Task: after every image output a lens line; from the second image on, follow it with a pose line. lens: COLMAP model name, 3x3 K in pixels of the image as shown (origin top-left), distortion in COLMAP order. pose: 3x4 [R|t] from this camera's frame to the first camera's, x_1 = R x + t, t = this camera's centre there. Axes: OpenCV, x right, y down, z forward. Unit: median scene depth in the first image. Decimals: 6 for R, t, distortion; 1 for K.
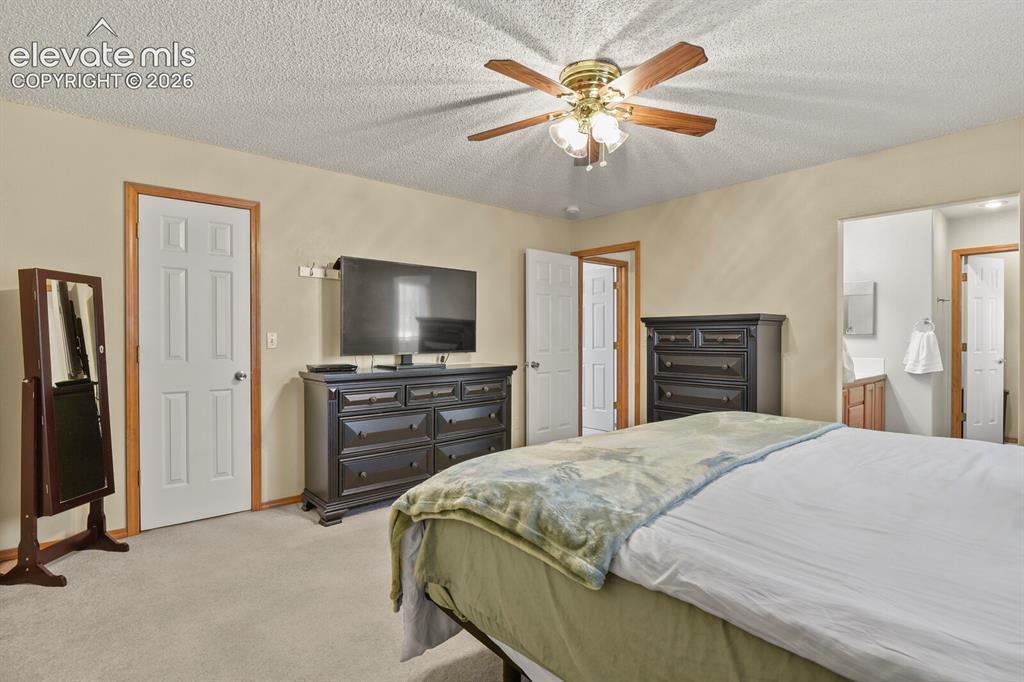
lens RADIAL K [[494.4, 0, 510.5], [0, 494.4, 339.1], [0, 0, 1]] dist [-0.005285, -0.006156]
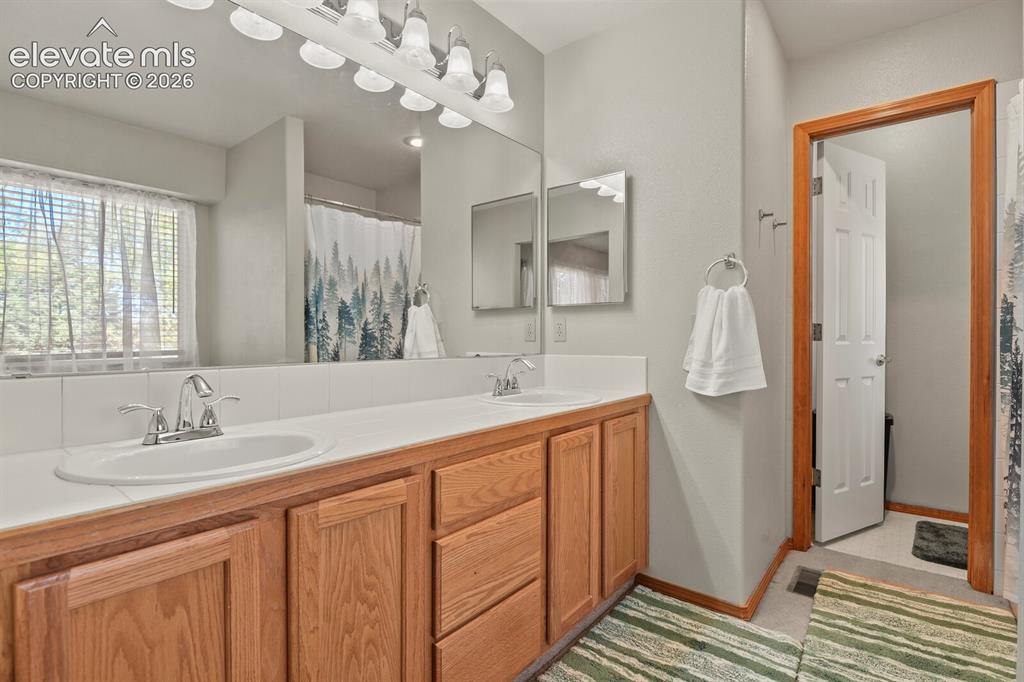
lens RADIAL K [[494.4, 0, 513.8], [0, 494.4, 342.6], [0, 0, 1]] dist [-0.005285, -0.006156]
pose [[0.982103, -0.002170, 0.188331, 0.547821], [0.001465, 0.999991, 0.003885, 0.024442], [-0.188338, -0.003540, 0.982098, 0.586295]]
